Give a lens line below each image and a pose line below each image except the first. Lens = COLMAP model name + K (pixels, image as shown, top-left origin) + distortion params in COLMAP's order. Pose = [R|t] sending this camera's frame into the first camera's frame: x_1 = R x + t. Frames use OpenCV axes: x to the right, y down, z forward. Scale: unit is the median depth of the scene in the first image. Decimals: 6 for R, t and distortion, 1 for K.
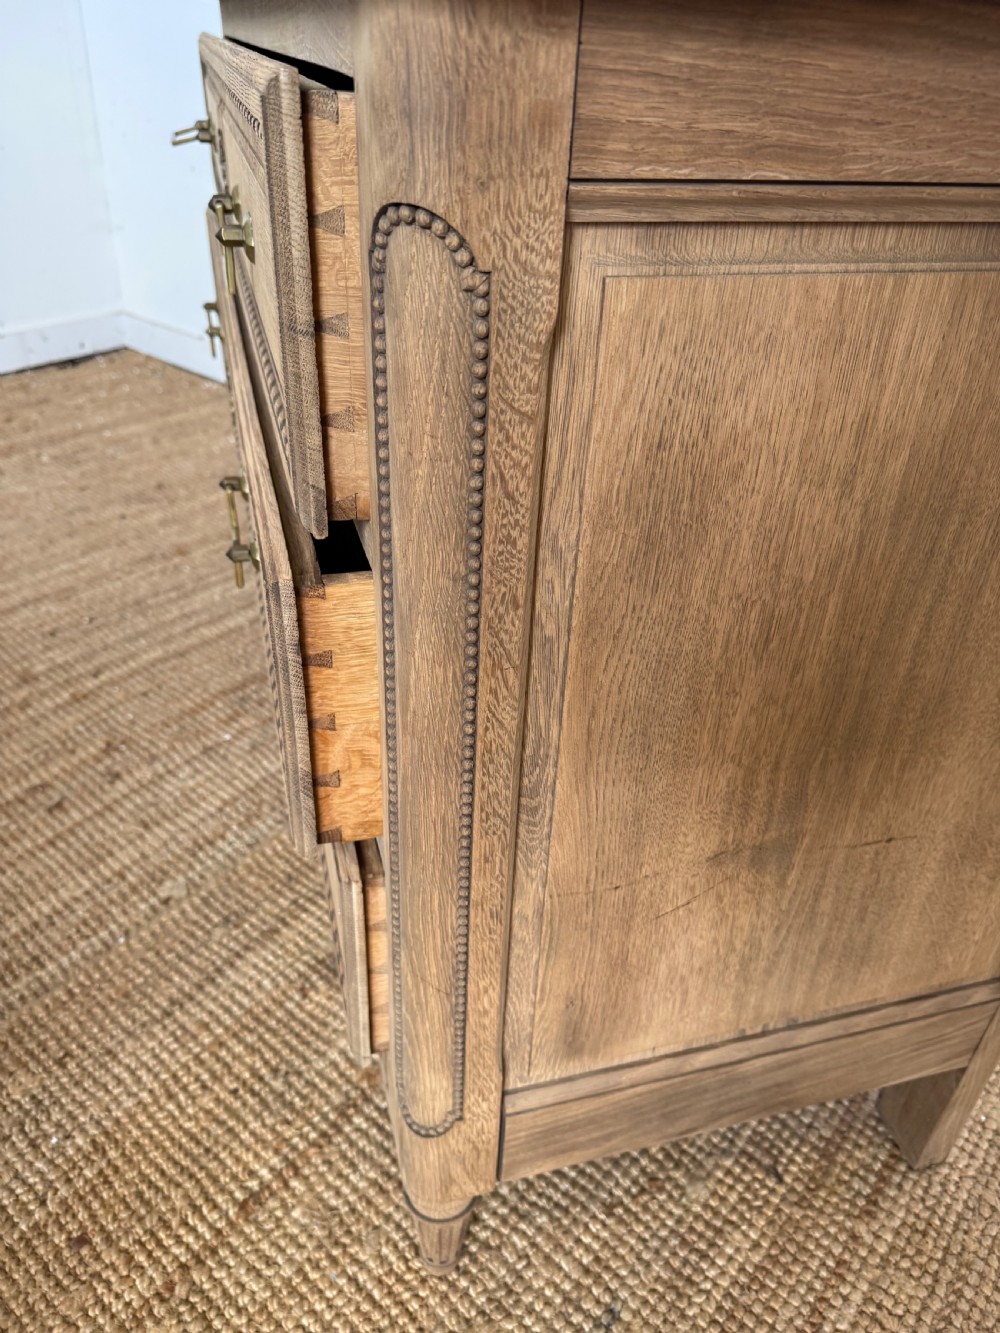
lens RADIAL K [[959.9, 0, 501.2], [0, 959.9, 662.4], [0, 0, 1]] dist [0.009093, -0.026618]
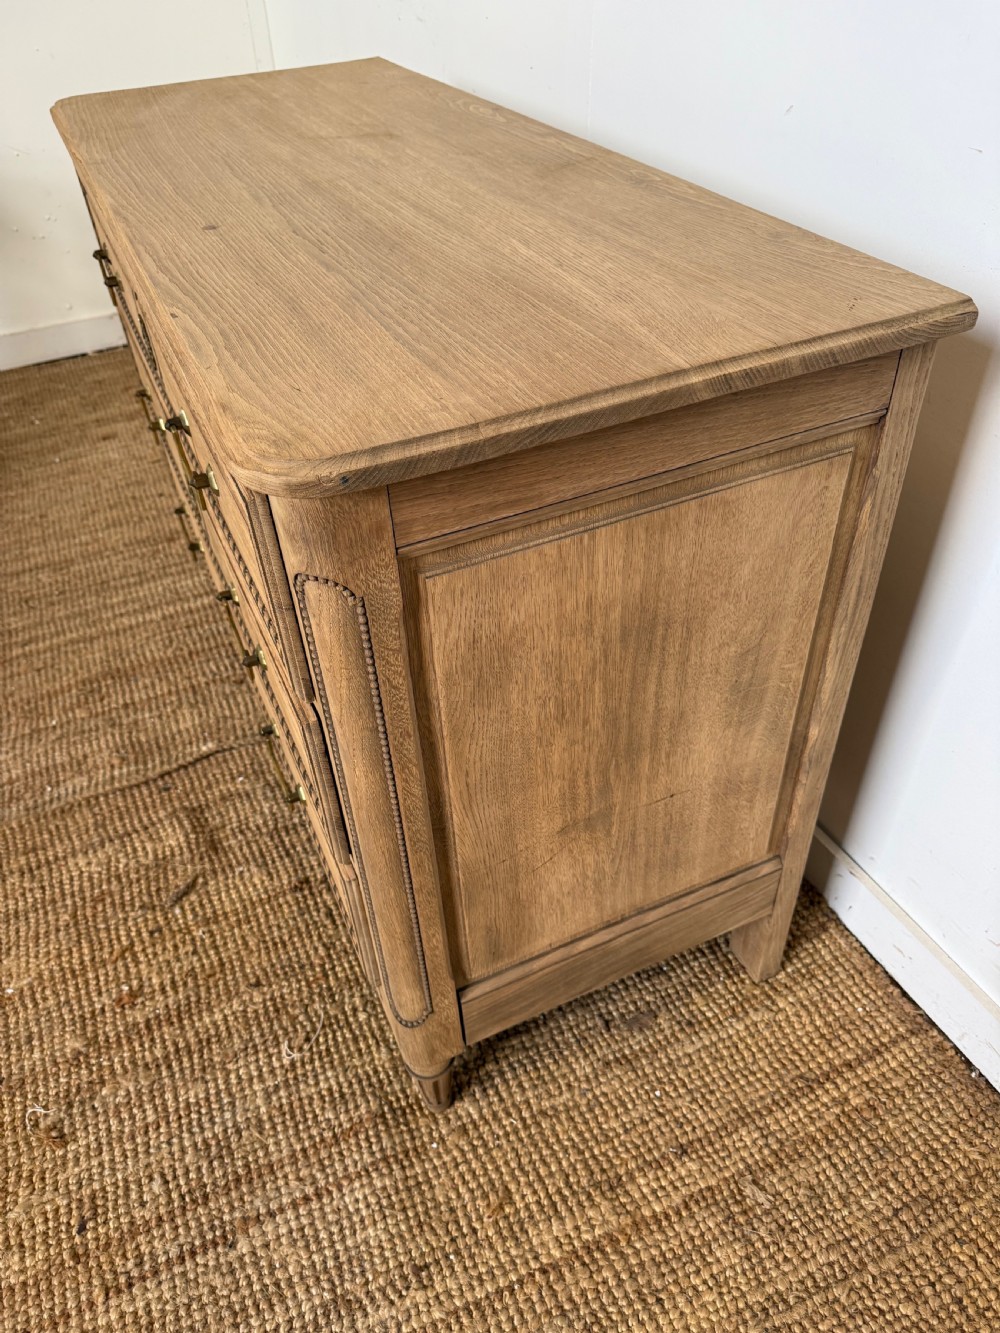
lens RADIAL K [[959.9, 0, 500.1], [0, 959.9, 672.5], [0, 0, 1]] dist [0.009093, -0.026618]
pose [[0.983754, -0.167269, 0.065180, 0.061479], [0.157195, 0.977985, 0.137239, -0.280882], [-0.086701, -0.124764, 0.988391, -0.516830]]
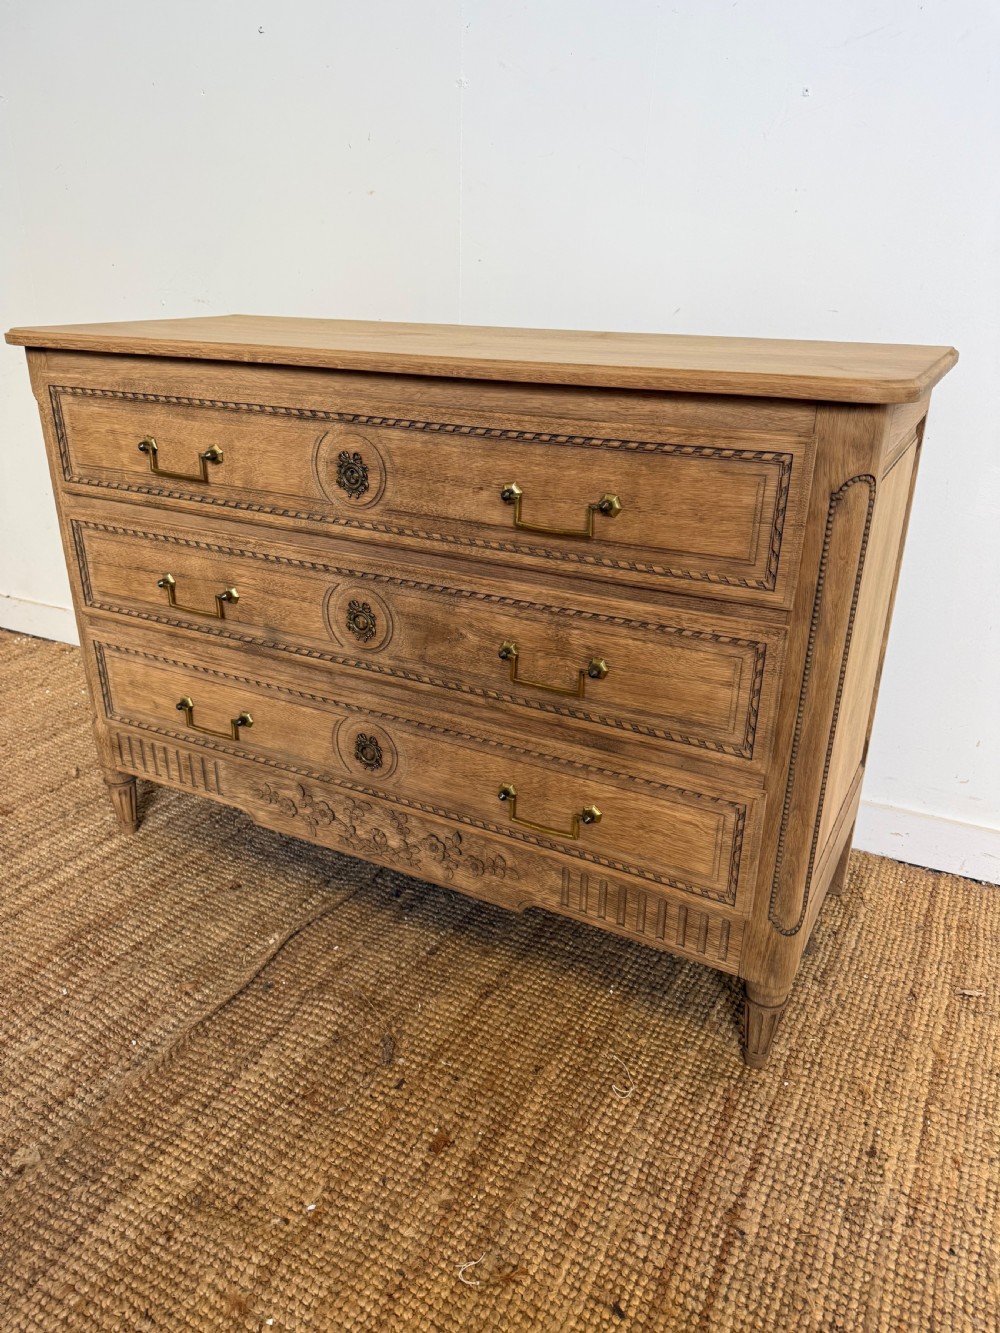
lens RADIAL K [[959.9, 0, 495.1], [0, 959.9, 668.8], [0, 0, 1]] dist [0.009093, -0.026618]
pose [[0.687271, -0.317550, 0.653315, -1.698803], [0.416033, 0.909339, 0.004337, -0.243762], [-0.595462, 0.268820, 0.757074, -0.215754]]
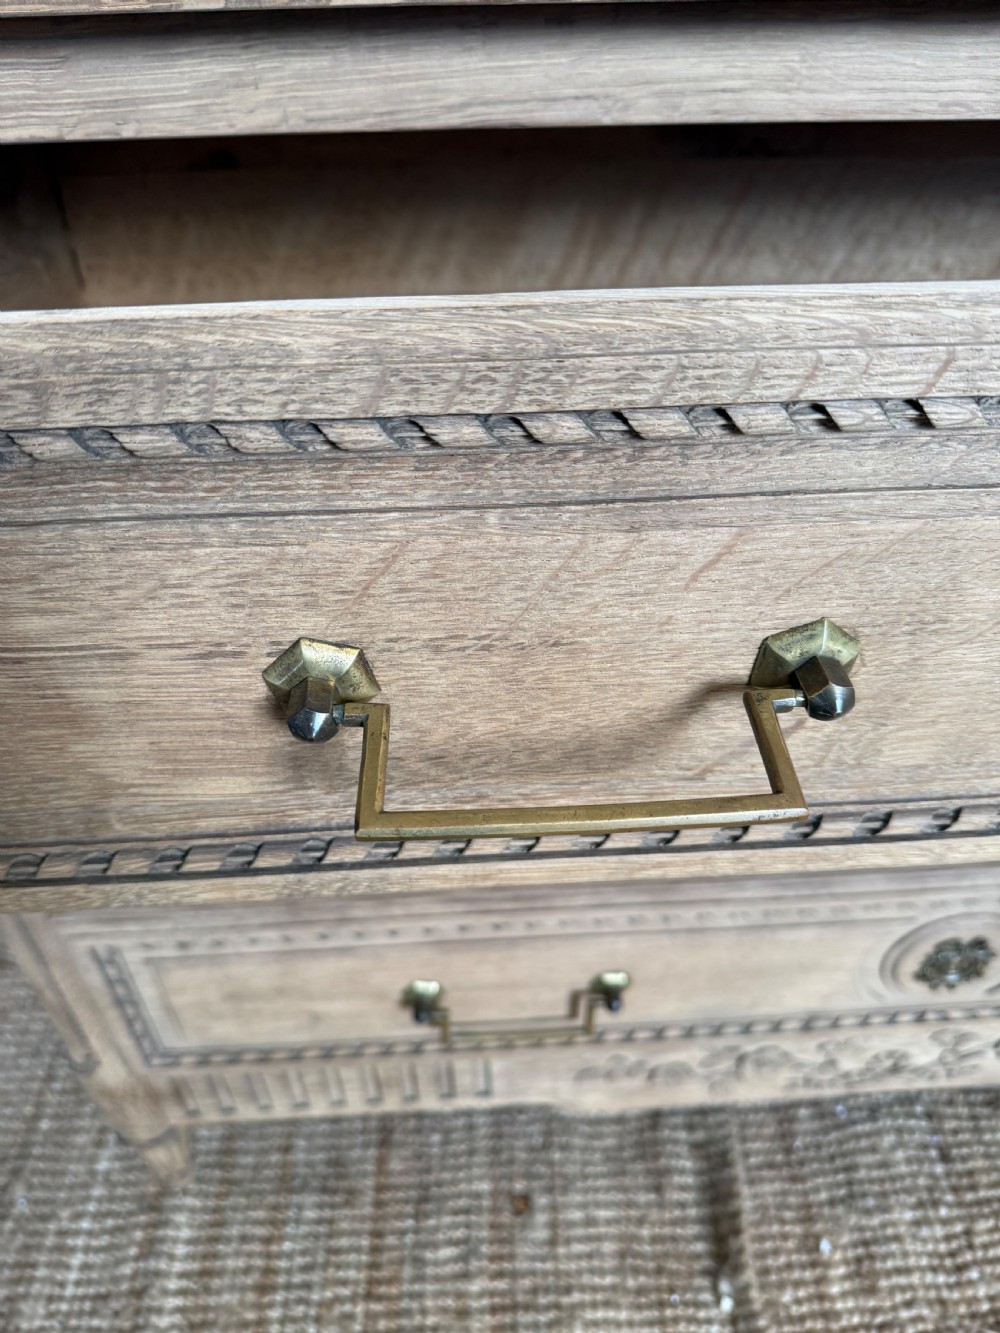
lens RADIAL K [[959.9, 0, 477.3], [0, 959.9, 668.3], [0, 0, 1]] dist [0.009093, -0.026618]
pose [[0.207505, -0.665026, 0.717413, -1.087514], [0.562514, 0.681116, 0.468678, -1.243261], [-0.800325, 0.306302, 0.515422, 1.634554]]
